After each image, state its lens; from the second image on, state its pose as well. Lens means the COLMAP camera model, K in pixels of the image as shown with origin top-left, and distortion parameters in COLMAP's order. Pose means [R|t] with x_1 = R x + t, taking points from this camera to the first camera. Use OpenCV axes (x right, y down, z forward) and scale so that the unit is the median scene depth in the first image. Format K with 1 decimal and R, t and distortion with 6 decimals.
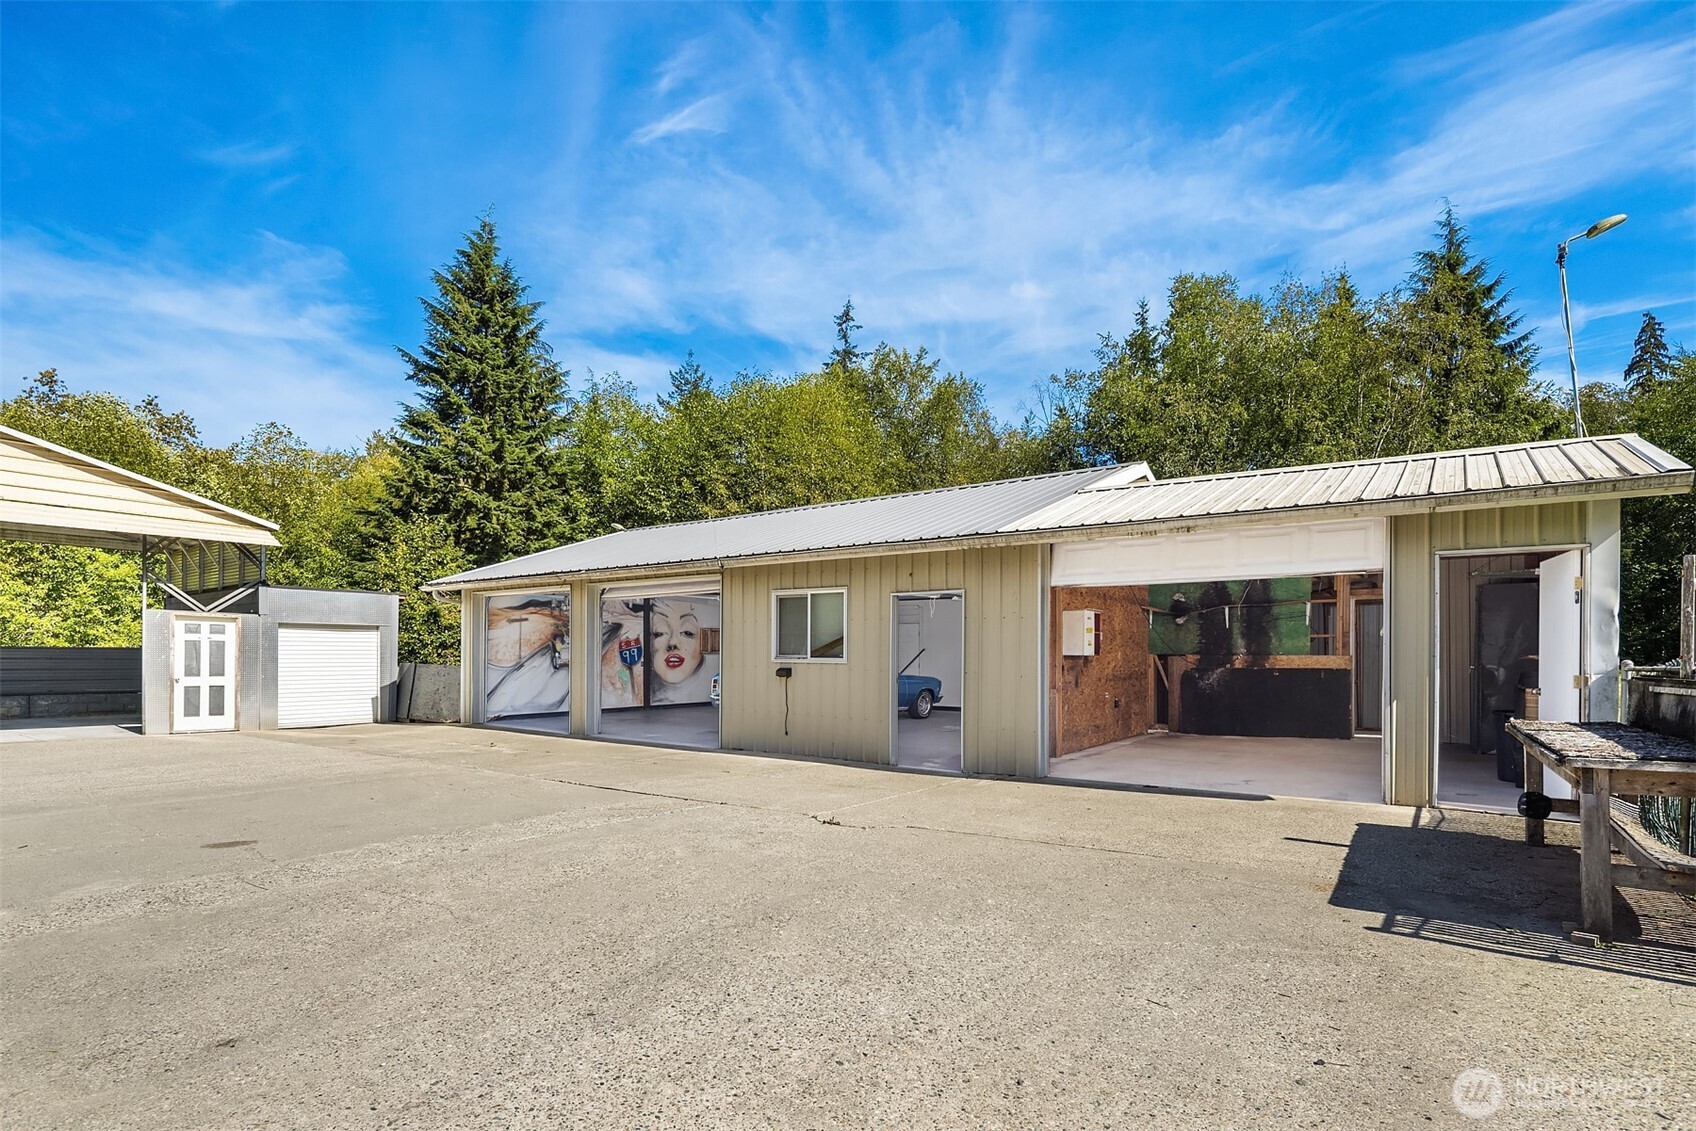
lens RADIAL K [[800.1, 0, 865.0], [0, 800.1, 659.3], [0, 0, 1]] dist [0.000194, 0.000033]
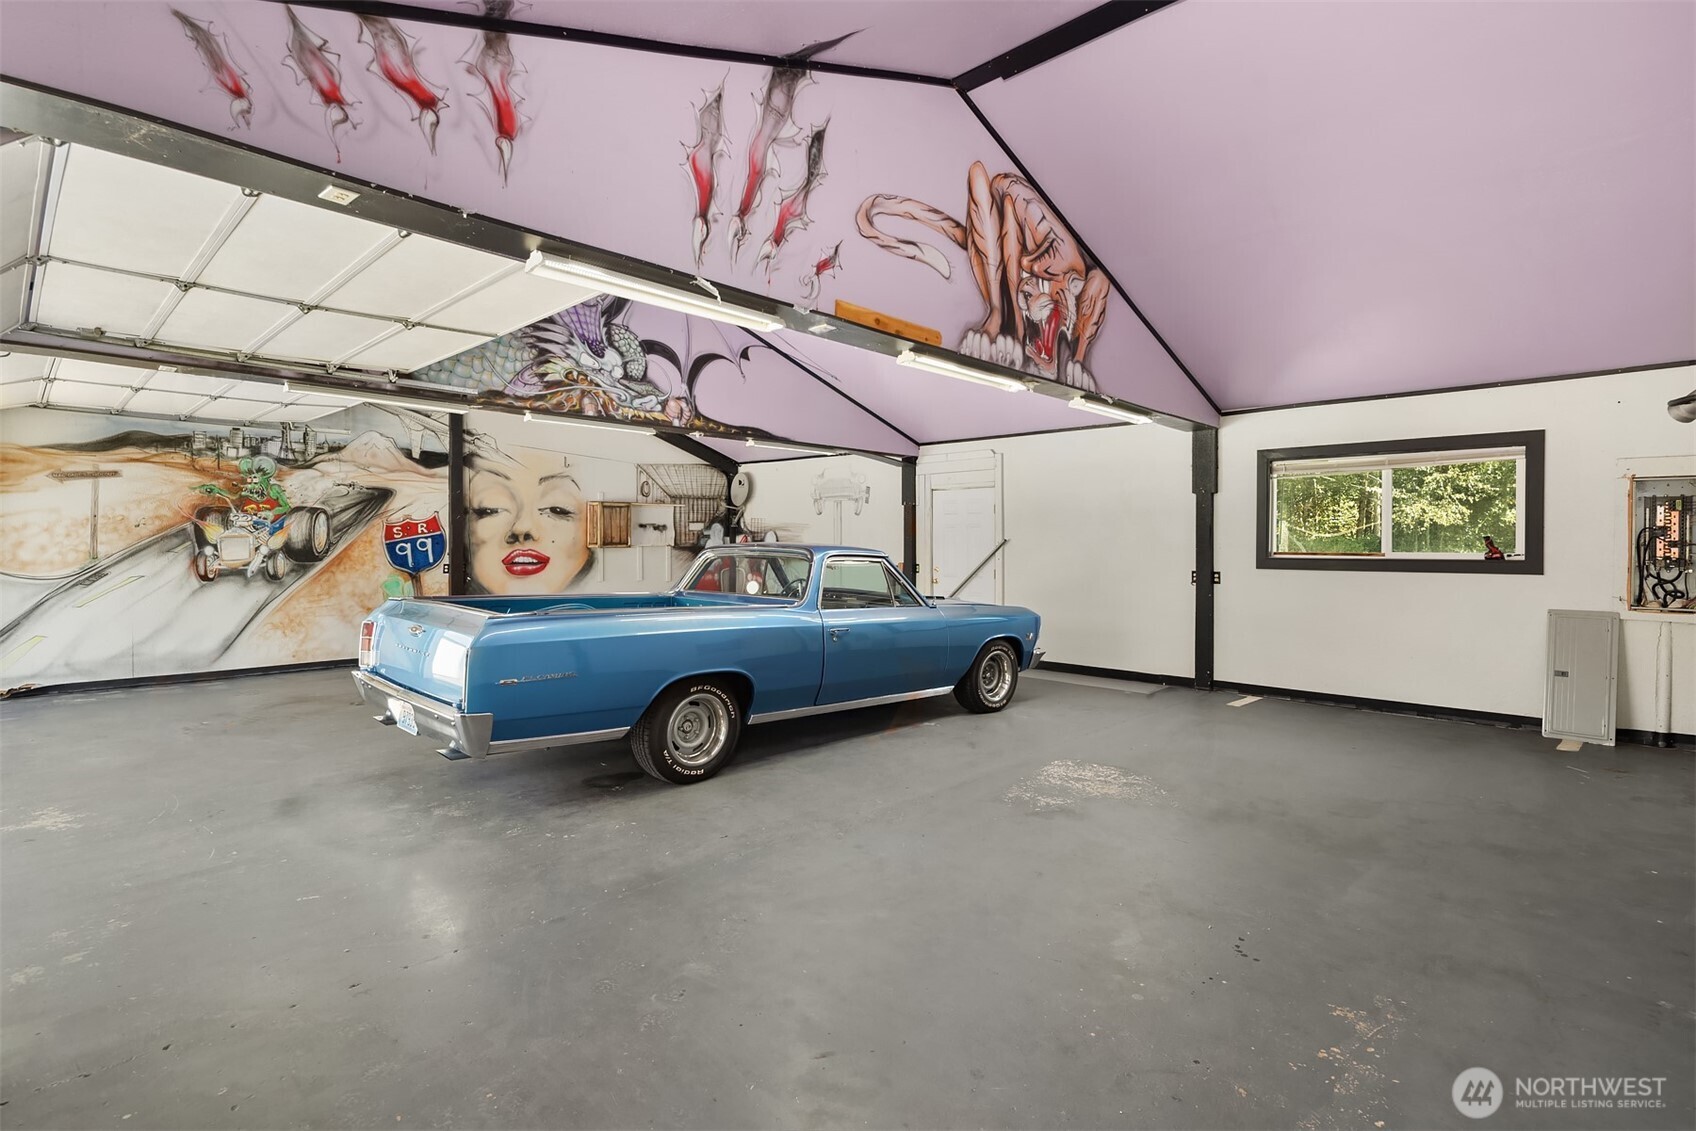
lens RADIAL K [[800.1, 0, 844.3], [0, 800.1, 565.6], [0, 0, 1]] dist [0.000194, 0.000033]
pose [[0.988371, 0.002732, -0.152037, 0.054170], [-0.000803, 0.999918, 0.012748, -0.002950], [0.152060, -0.012478, 0.988293, 0.544196]]
